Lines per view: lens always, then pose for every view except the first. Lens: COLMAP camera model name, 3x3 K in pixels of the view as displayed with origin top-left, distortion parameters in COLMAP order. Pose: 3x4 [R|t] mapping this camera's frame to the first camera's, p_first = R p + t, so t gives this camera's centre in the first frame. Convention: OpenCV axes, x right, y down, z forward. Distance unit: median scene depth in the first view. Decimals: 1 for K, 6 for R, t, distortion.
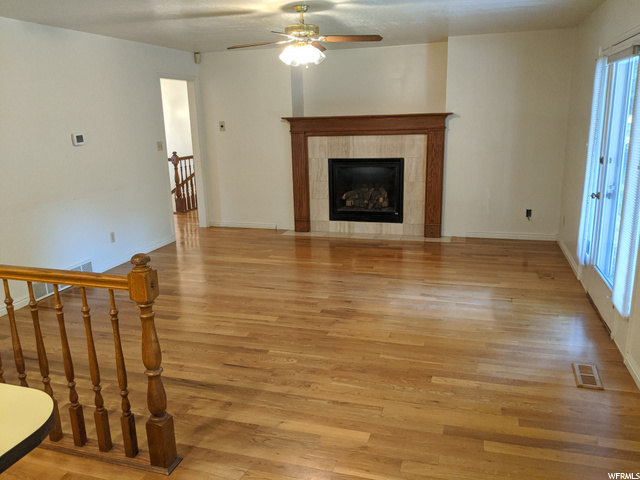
lens RADIAL K [[519.8, 0, 320.0], [0, 519.8, 240.0], [0, 0, 1]] dist [0.097853, -0.197424]
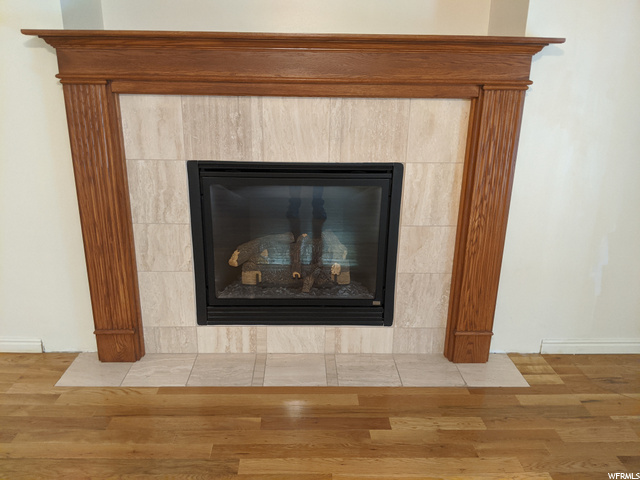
lens RADIAL K [[519.8, 0, 320.0], [0, 519.8, 240.0], [0, 0, 1]] dist [0.097853, -0.197424]
pose [[0.950104, -0.057971, 0.306498, -0.010254], [0.031178, 0.995307, 0.091603, -0.134246], [-0.310370, -0.077476, 0.947453, 0.645437]]
